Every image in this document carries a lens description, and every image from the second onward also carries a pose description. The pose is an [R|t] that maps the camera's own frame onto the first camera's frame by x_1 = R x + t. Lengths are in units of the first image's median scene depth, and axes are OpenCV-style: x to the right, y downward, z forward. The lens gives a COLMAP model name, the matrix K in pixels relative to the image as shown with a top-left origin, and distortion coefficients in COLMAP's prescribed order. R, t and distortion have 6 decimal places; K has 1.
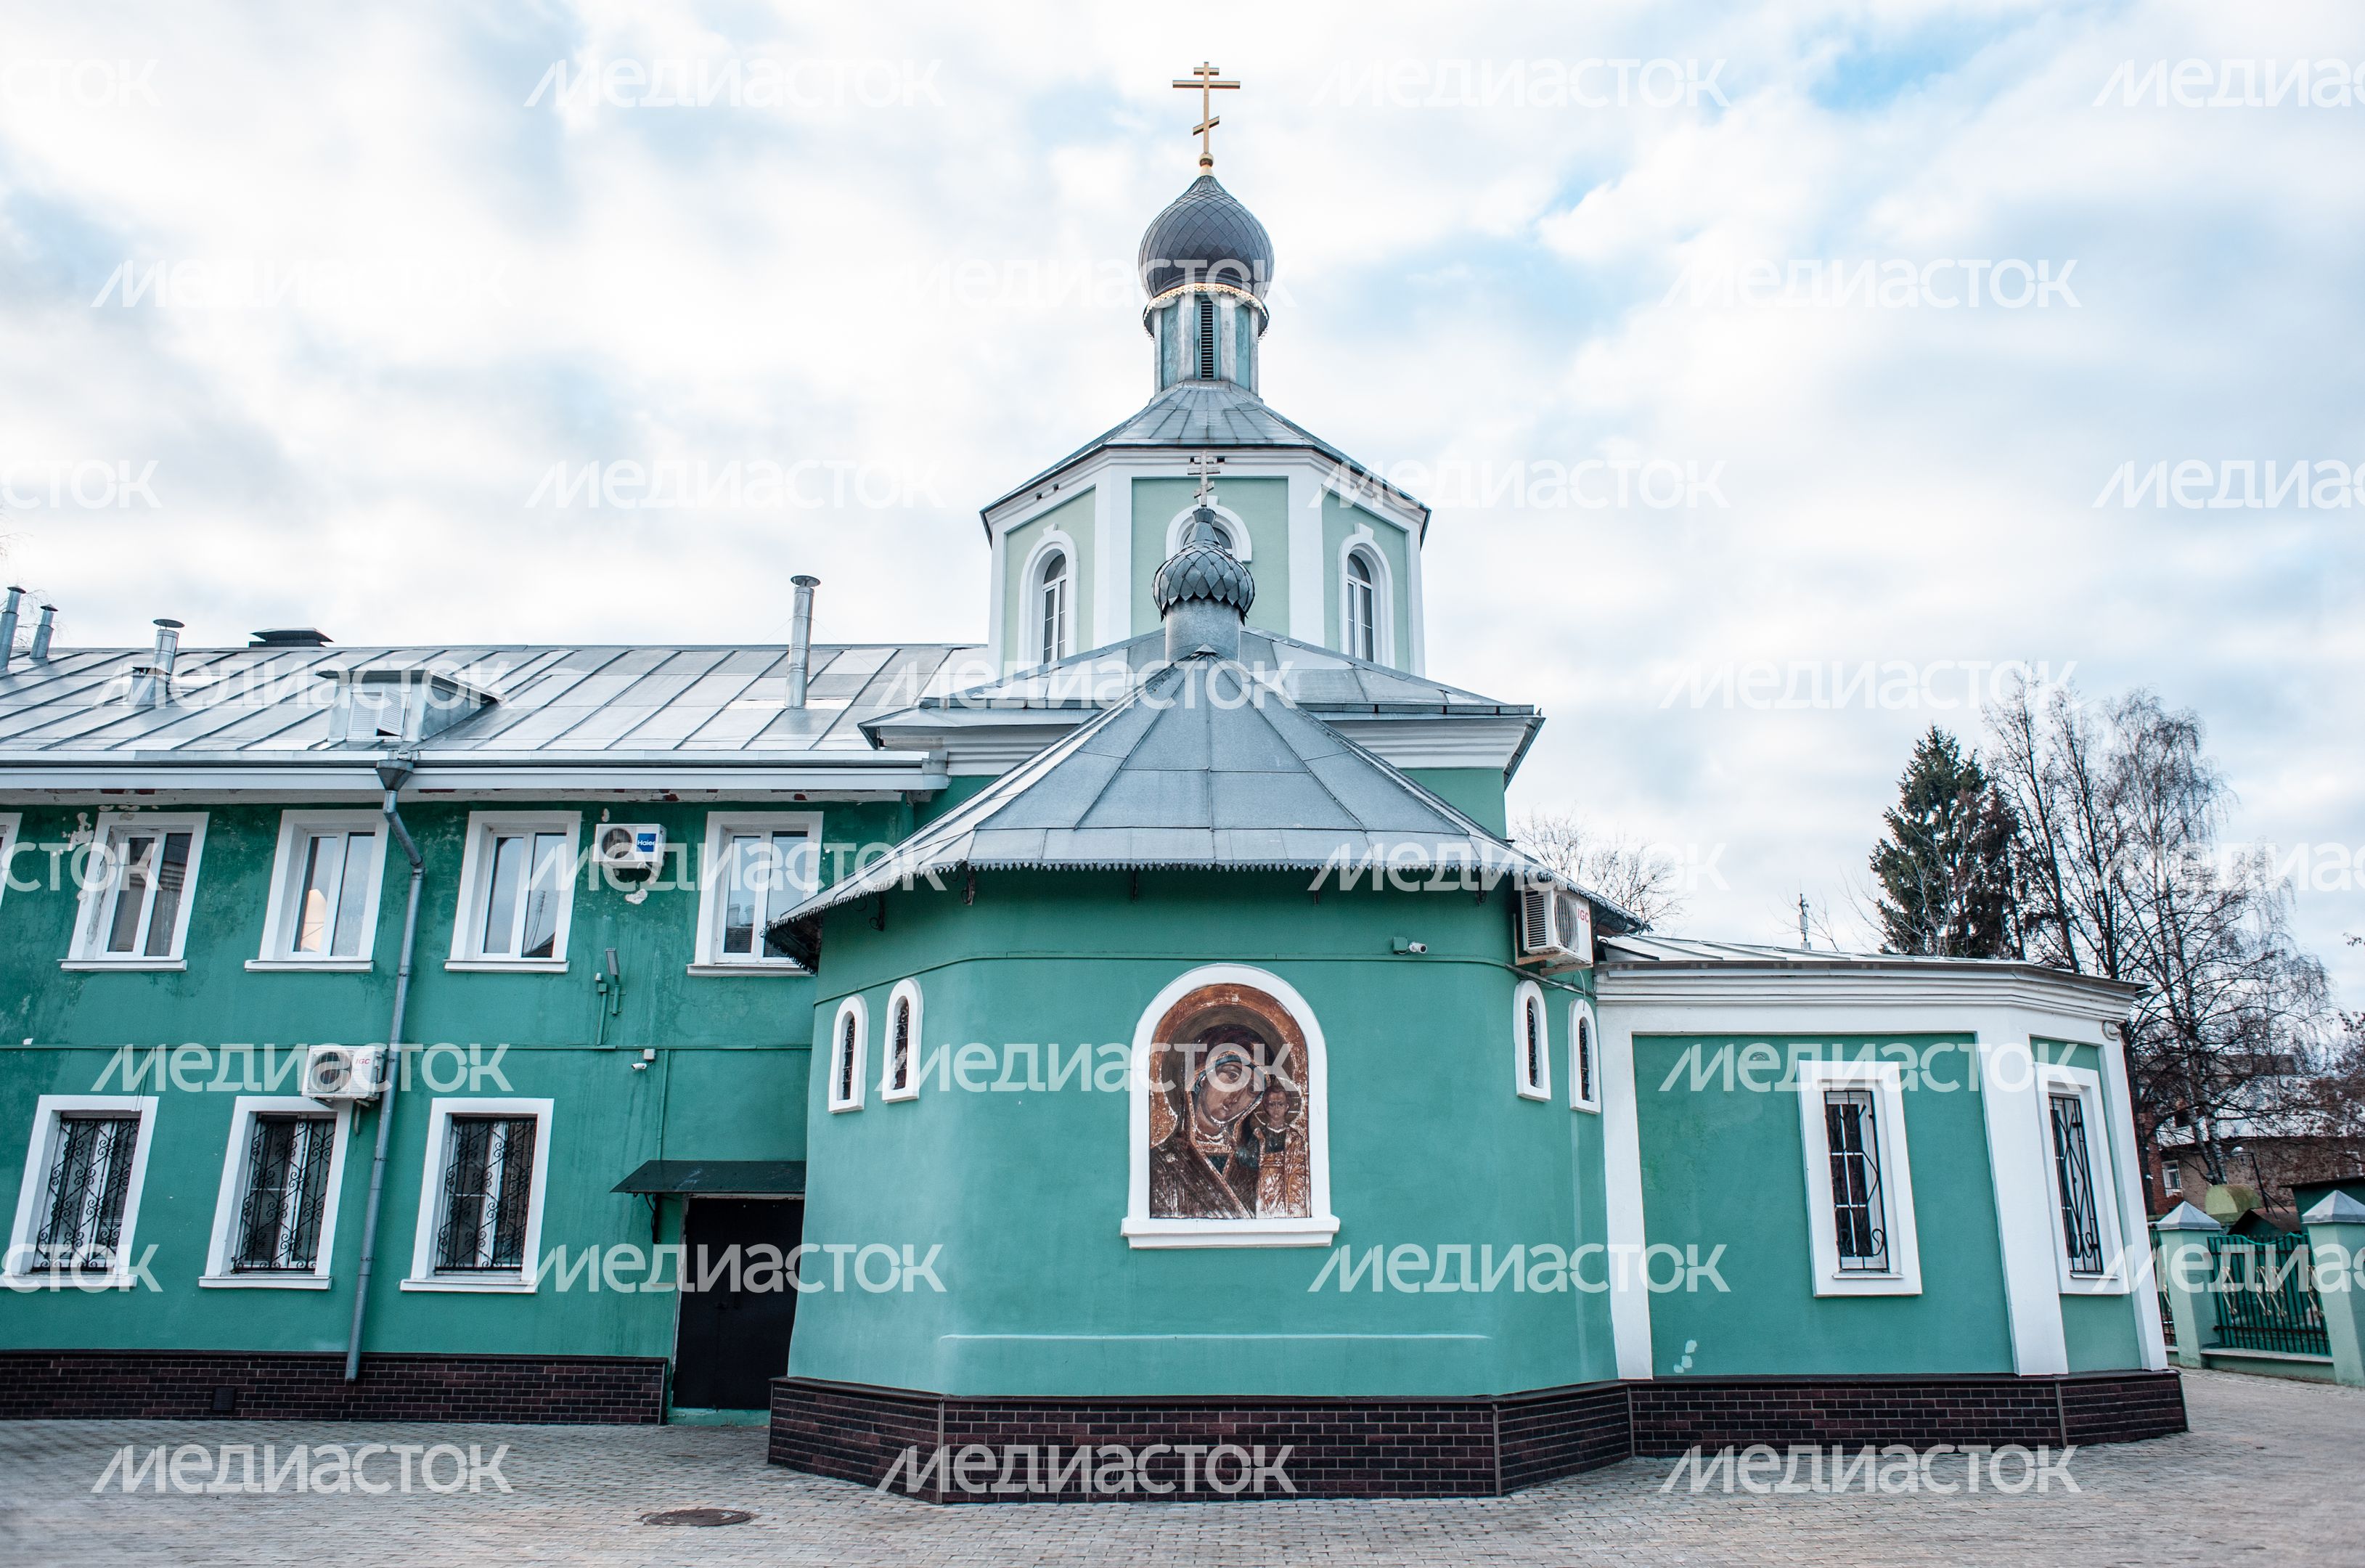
lens RADIAL K [[1754.1, 0, 1182.4], [0, 1754.1, 786.1], [0, 0, 1]] dist [-0.005659, 0.009887]
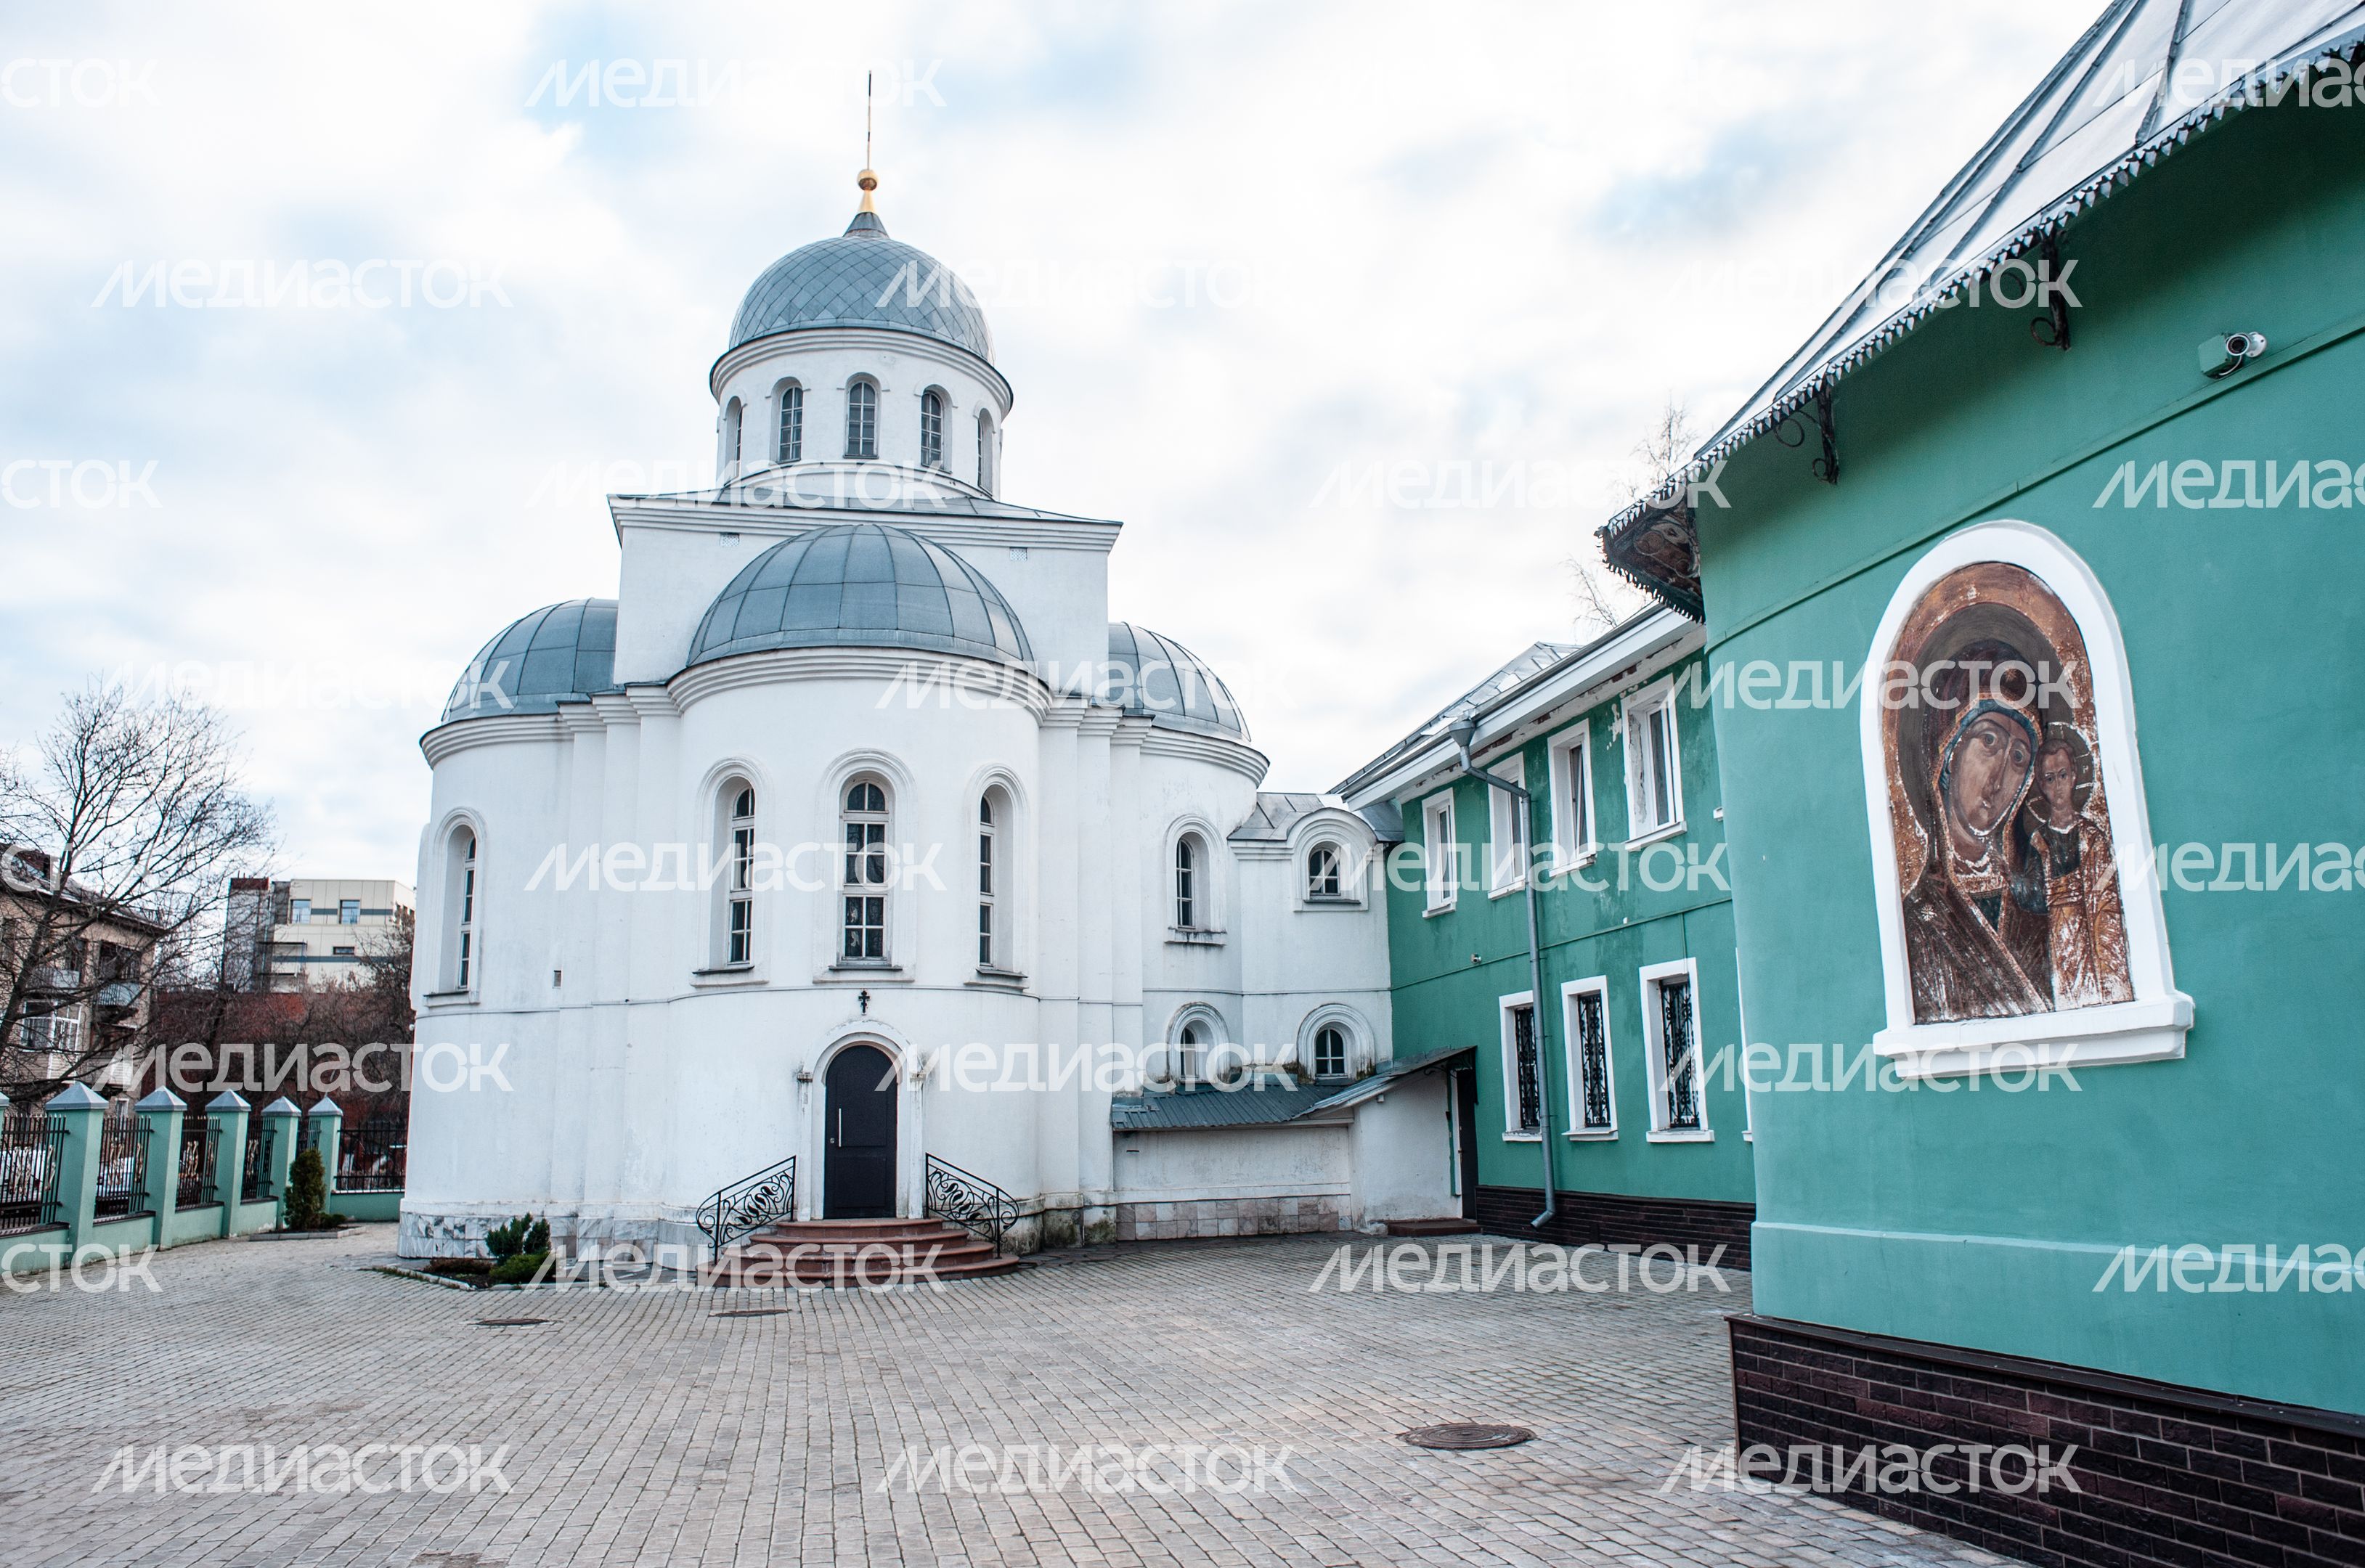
lens RADIAL K [[1753.8, 0, 1182.6], [0, 1753.8, 777.6], [0, 0, 1]] dist [-0.005659, 0.009887]
pose [[0.229689, -0.200763, -0.952332, 0.462188], [0.278994, 0.951011, -0.133195, 0.180249], [0.932419, -0.235102, 0.274449, 0.647836]]
